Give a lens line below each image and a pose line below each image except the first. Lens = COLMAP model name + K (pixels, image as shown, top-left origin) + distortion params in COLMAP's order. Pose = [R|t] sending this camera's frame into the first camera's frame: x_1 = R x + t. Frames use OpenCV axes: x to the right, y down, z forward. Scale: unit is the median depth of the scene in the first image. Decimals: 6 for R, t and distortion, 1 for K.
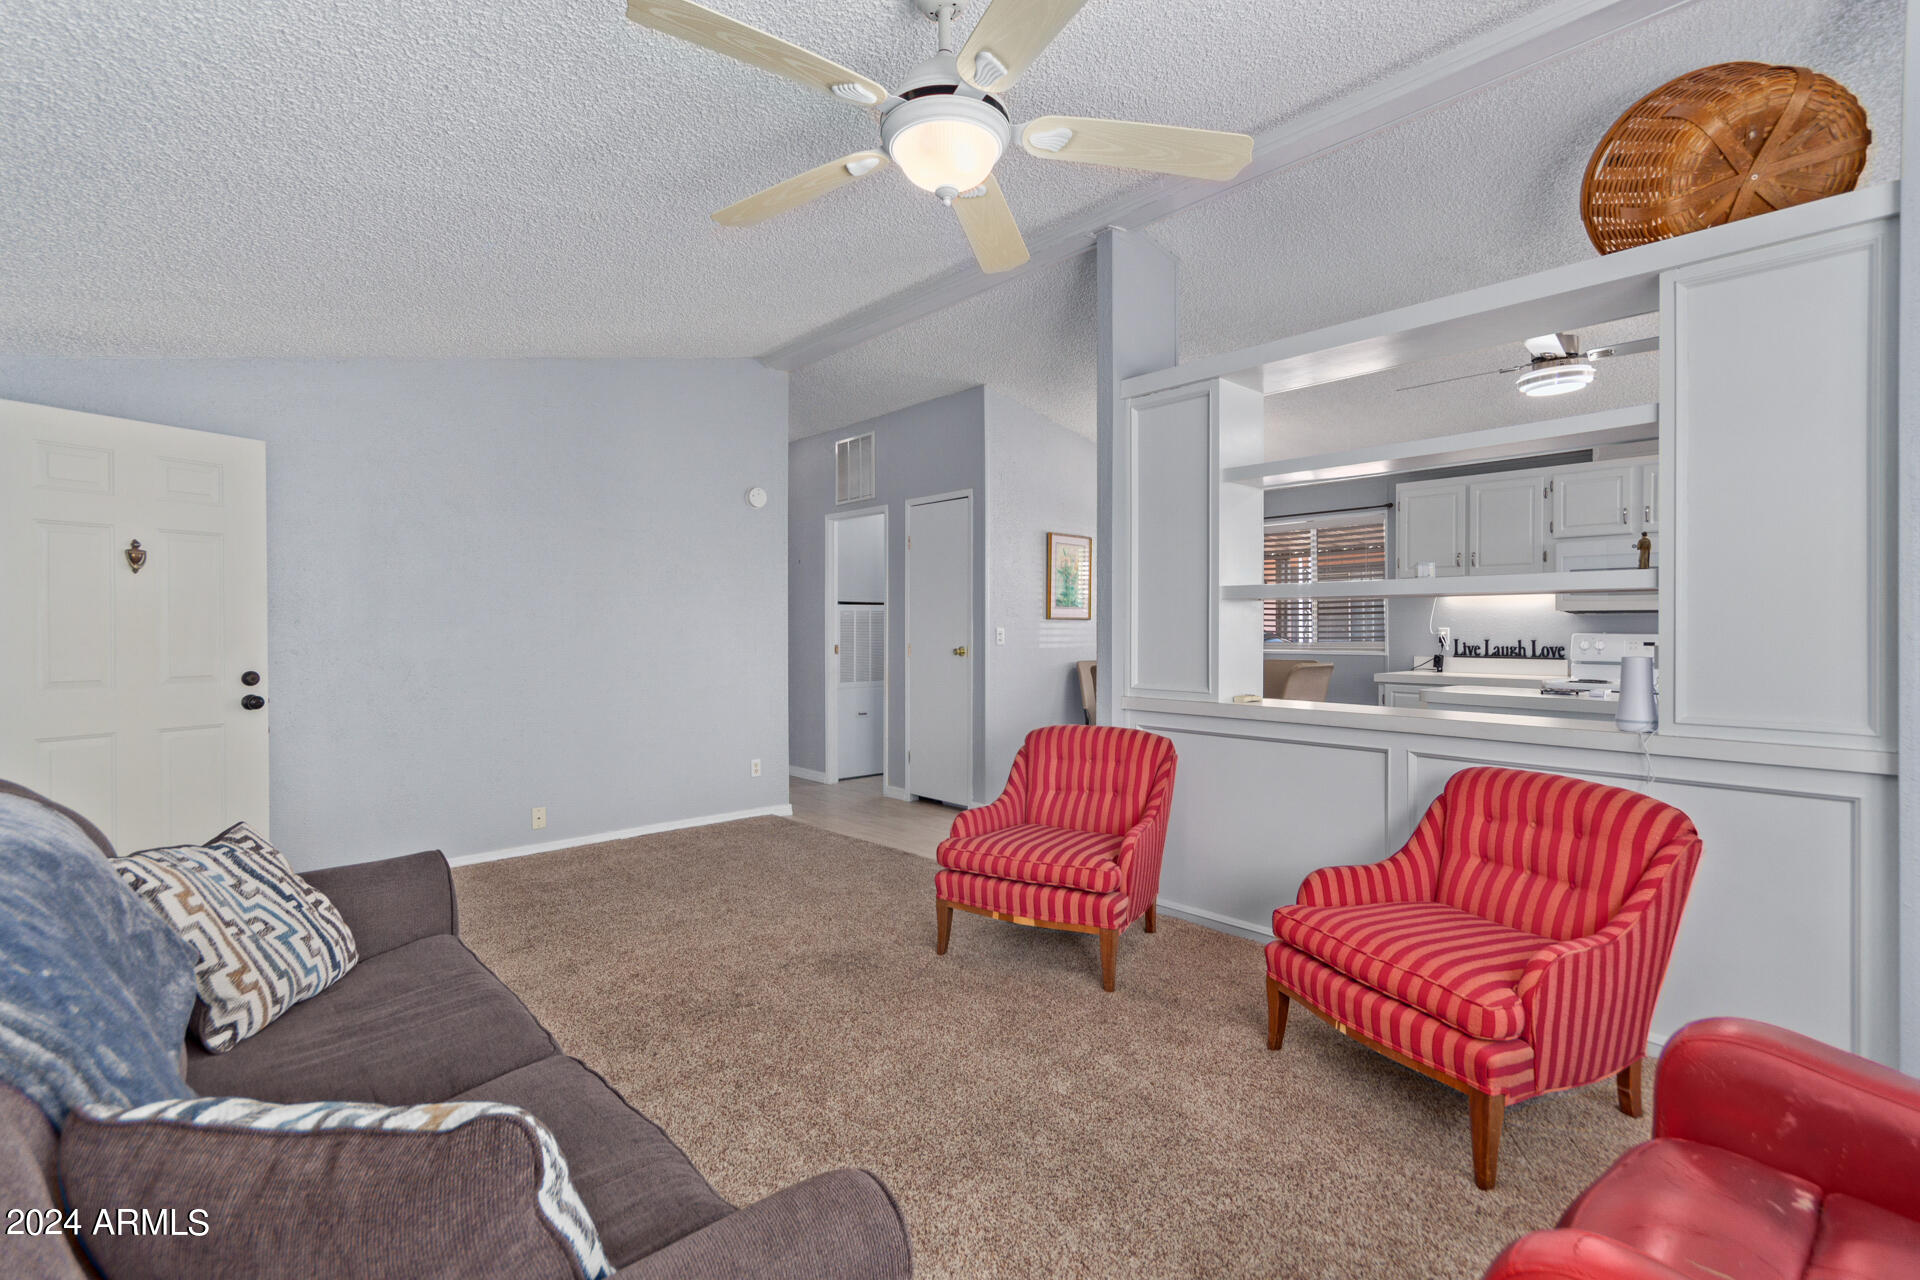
lens RADIAL K [[880.7, 0, 960.0], [0, 880.7, 640.0], [0, 0, 1]] dist [0.013375, 0.000067]
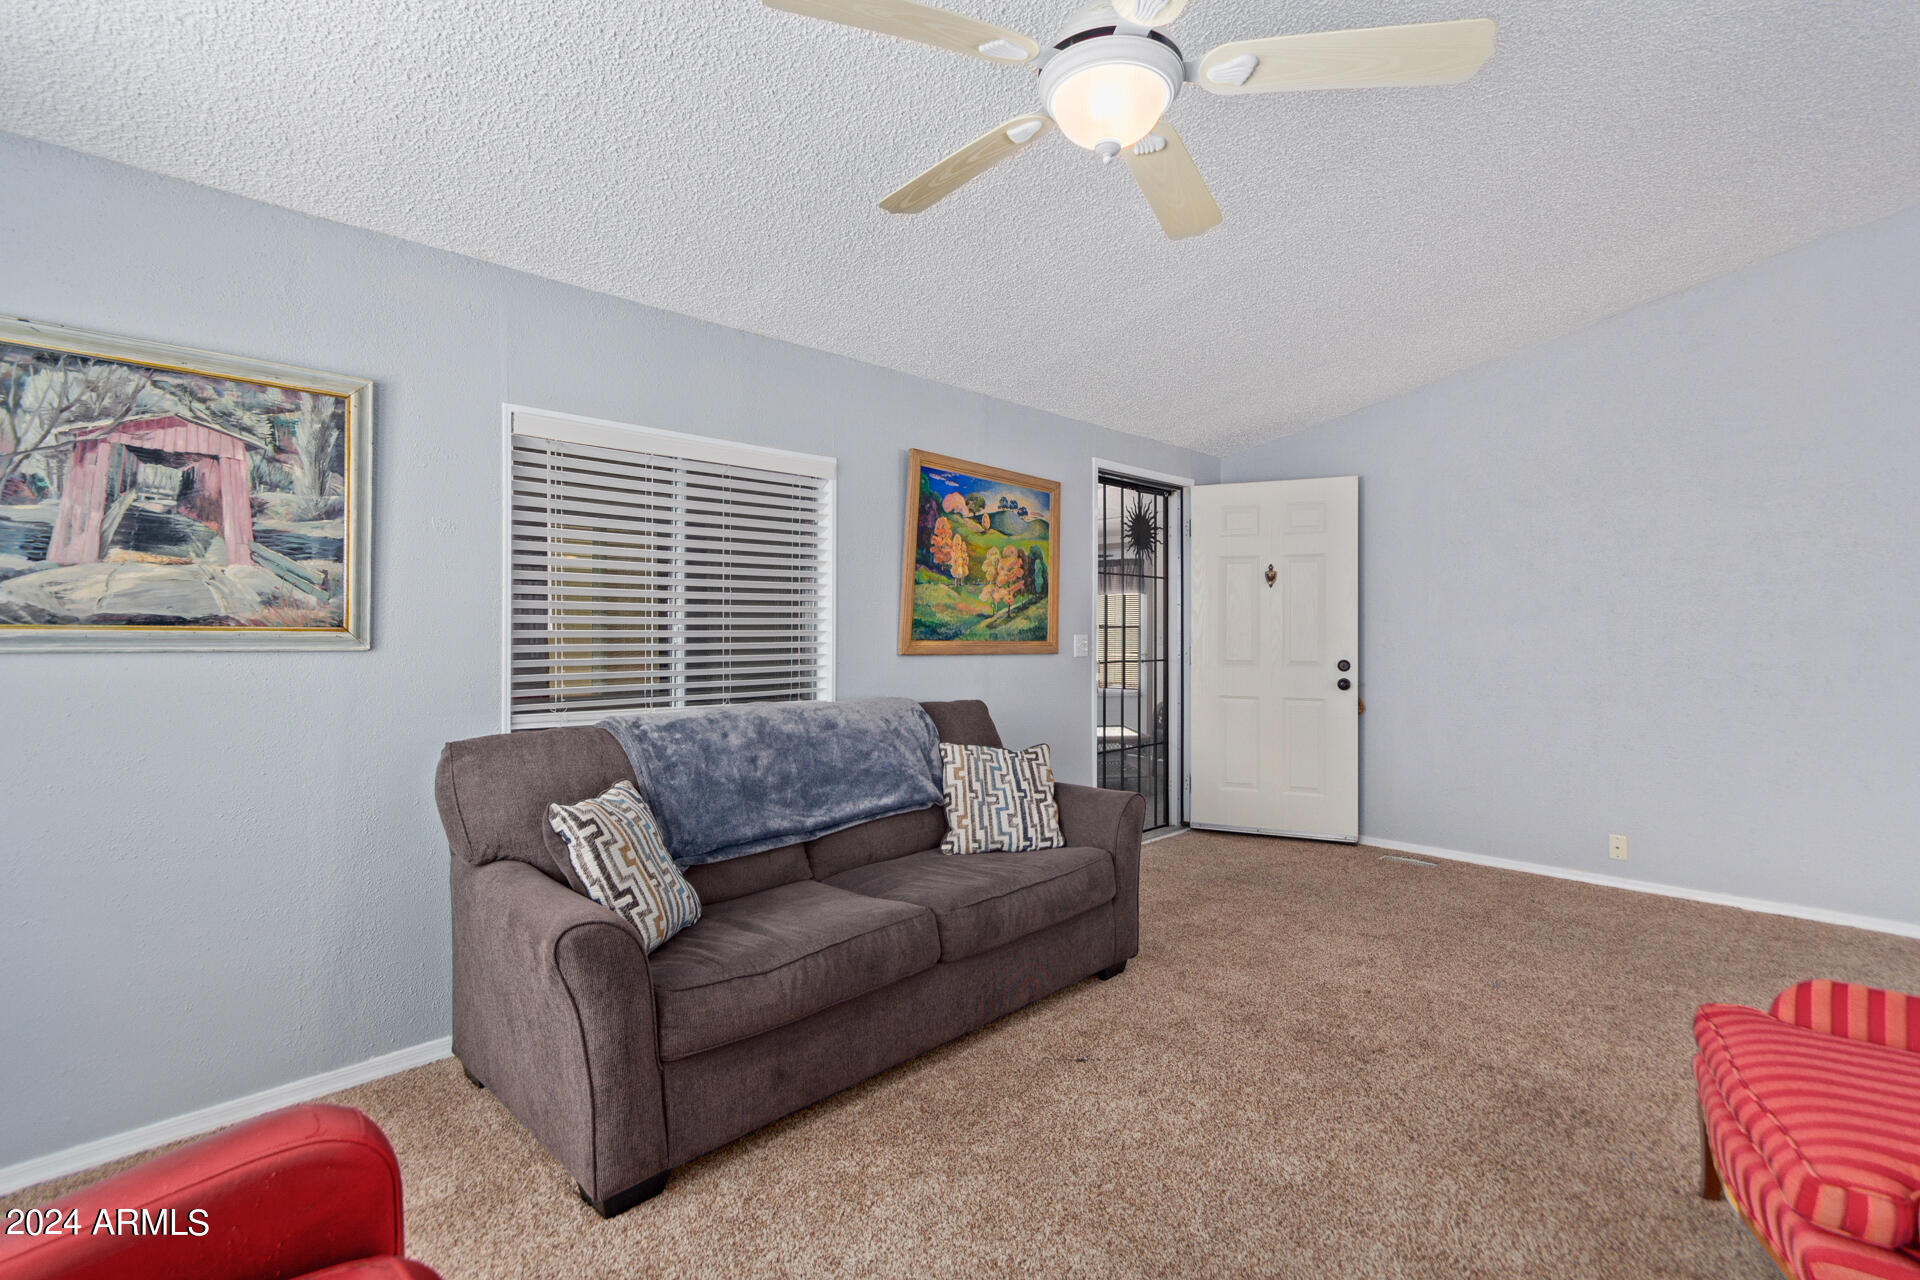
lens RADIAL K [[880.7, 0, 960.0], [0, 880.7, 640.0], [0, 0, 1]] dist [0.013375, 0.000067]
pose [[0.044545, 0.011683, -0.998939, 0.555432], [-0.008690, 0.999898, 0.011306, -0.003322], [0.998970, 0.008177, 0.044642, 0.521762]]
